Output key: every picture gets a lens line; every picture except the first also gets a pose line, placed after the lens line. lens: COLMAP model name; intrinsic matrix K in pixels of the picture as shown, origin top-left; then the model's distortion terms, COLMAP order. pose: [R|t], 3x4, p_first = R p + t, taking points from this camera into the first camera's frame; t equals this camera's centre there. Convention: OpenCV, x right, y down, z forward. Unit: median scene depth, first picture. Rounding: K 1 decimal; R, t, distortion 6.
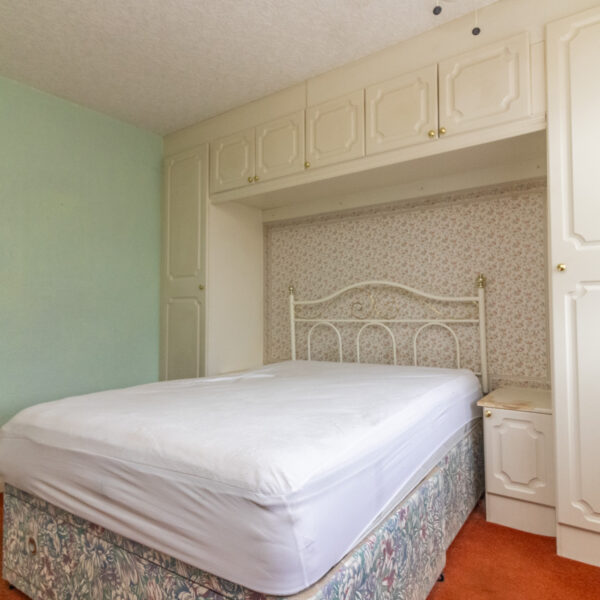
lens RADIAL K [[439.6, 0, 304.7], [0, 439.6, 294.8], [0, 0, 1]] dist [0.010060, -0.003422]
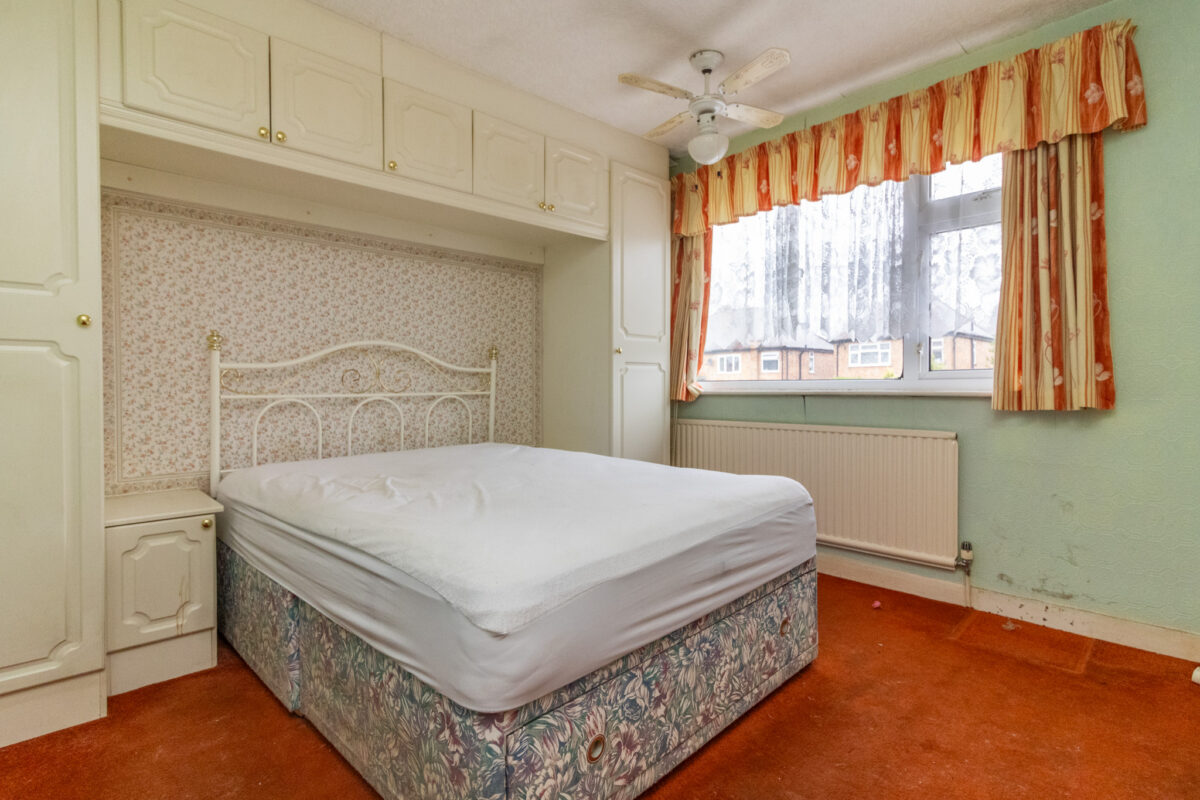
lens RADIAL K [[550.8, 0, 600.0], [0, 550.8, 400.0], [0, 0, 1]] dist [-0.063244, 0.000116]
pose [[0.185325, -0.024296, 0.982377, -0.704580], [-0.042197, 0.998575, 0.032657, 0.022841], [-0.981771, -0.047505, 0.184036, 0.486778]]
